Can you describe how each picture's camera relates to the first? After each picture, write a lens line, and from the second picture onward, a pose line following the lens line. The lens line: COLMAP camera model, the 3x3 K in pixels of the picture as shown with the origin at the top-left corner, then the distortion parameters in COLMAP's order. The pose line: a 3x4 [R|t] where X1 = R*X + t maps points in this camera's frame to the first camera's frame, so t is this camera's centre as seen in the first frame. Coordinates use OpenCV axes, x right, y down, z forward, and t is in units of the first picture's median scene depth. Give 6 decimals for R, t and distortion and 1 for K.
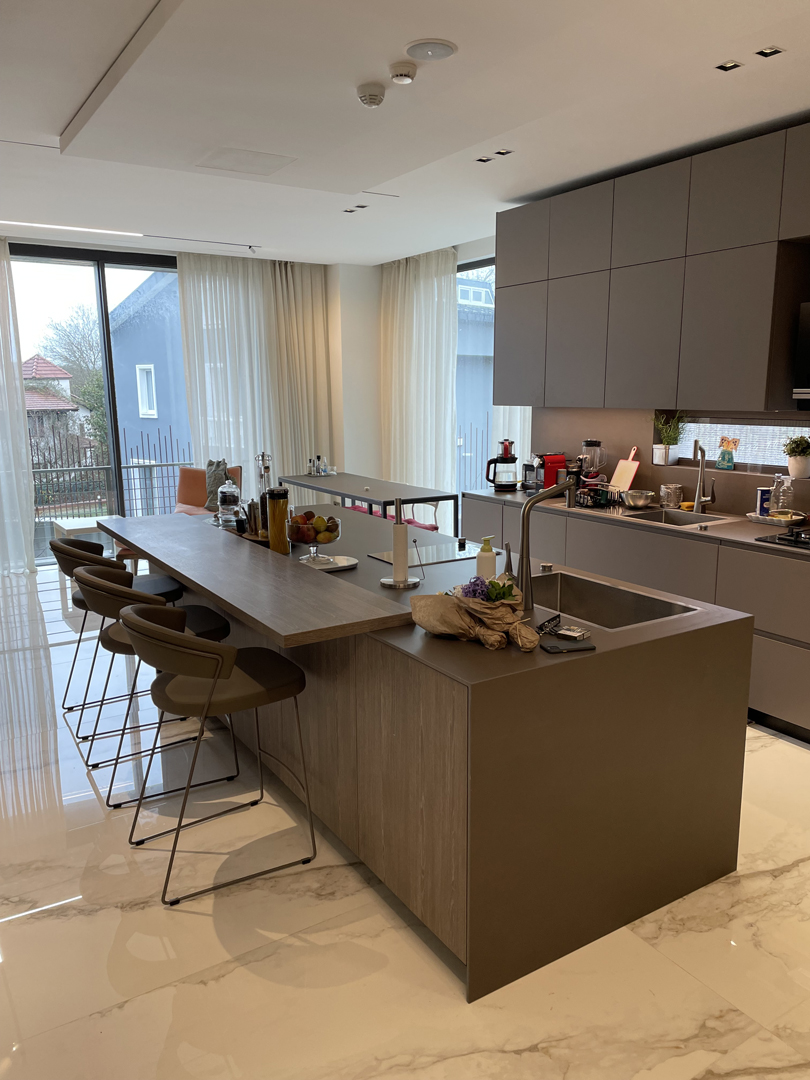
lens RADIAL K [[815.7, 0, 407.8], [0, 815.7, 544.2], [0, 0, 1]] dist [0.052831, -0.086927]
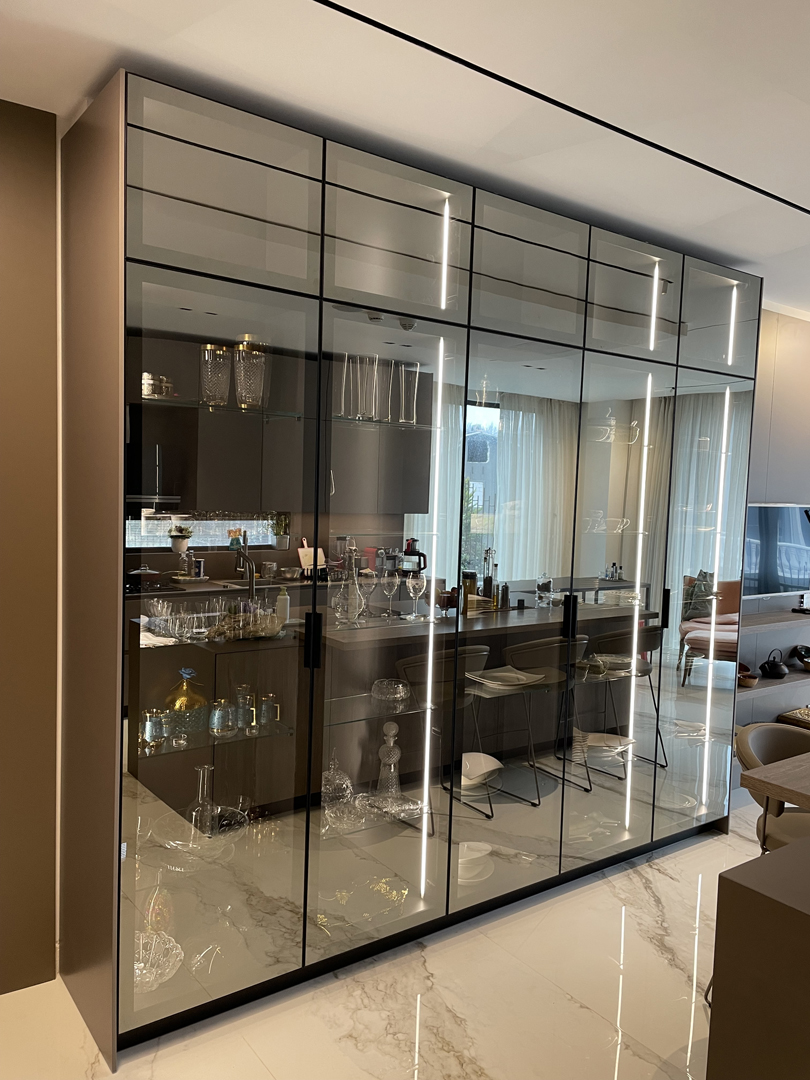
lens RADIAL K [[815.7, 0, 407.8], [0, 815.7, 544.2], [0, 0, 1]] dist [0.052831, -0.086927]
pose [[0.069452, 0.082944, -0.994131, 1.440819], [-0.225463, 0.972058, 0.065351, -0.202170], [0.971773, 0.219601, 0.086212, 0.875033]]
